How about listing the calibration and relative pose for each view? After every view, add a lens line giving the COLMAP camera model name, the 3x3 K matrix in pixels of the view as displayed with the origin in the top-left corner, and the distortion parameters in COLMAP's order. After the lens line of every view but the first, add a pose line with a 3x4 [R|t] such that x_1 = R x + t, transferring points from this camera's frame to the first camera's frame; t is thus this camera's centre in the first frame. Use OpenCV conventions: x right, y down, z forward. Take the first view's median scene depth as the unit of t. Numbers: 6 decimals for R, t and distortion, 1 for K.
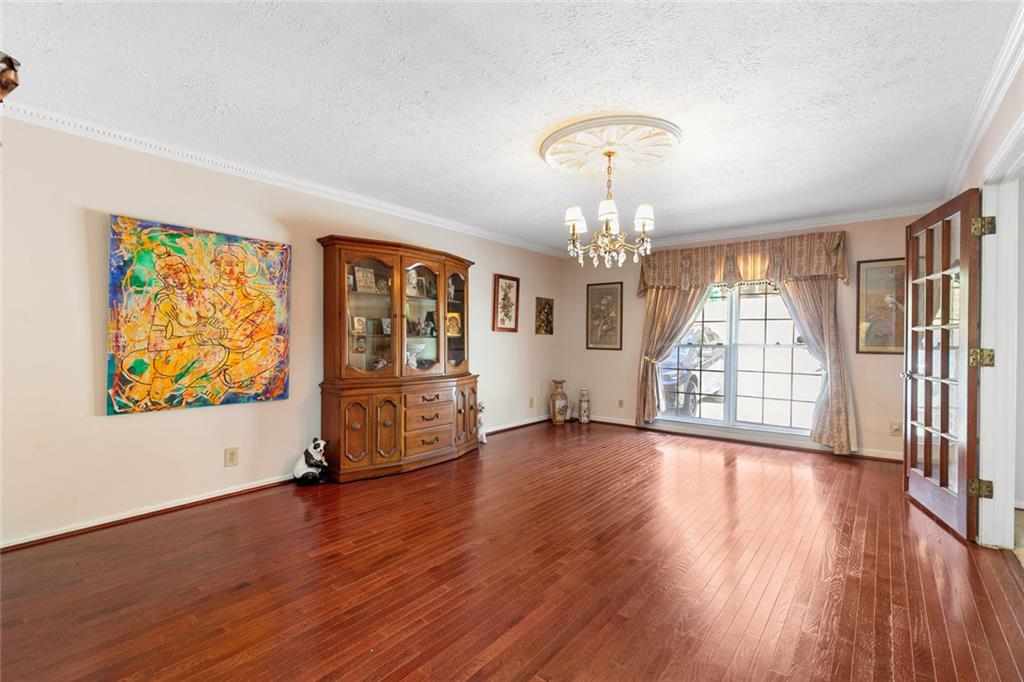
lens RADIAL K [[463.3, 0, 513.7], [0, 463.3, 337.5], [0, 0, 1]] dist [0.008416, -0.001060]
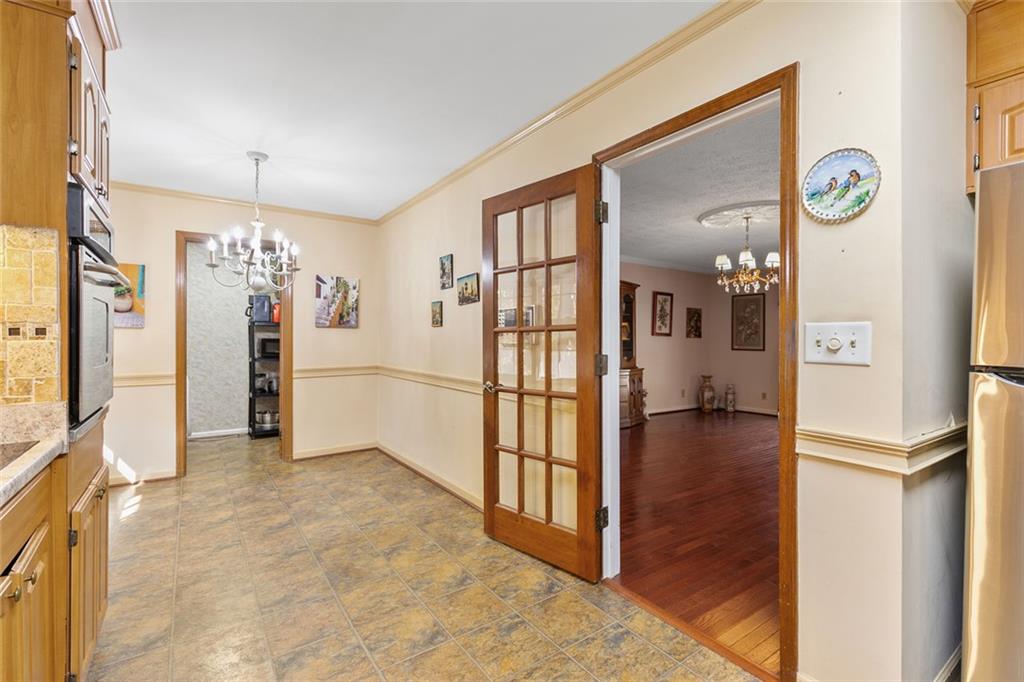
lens RADIAL K [[463.3, 0, 511.4], [0, 463.3, 341.3], [0, 0, 1]] dist [0.008416, -0.001060]
pose [[0.958717, -0.004801, -0.284321, -0.052492], [0.004404, 0.999988, -0.002035, 0.002587], [0.284328, 0.000699, 0.958727, -0.343743]]
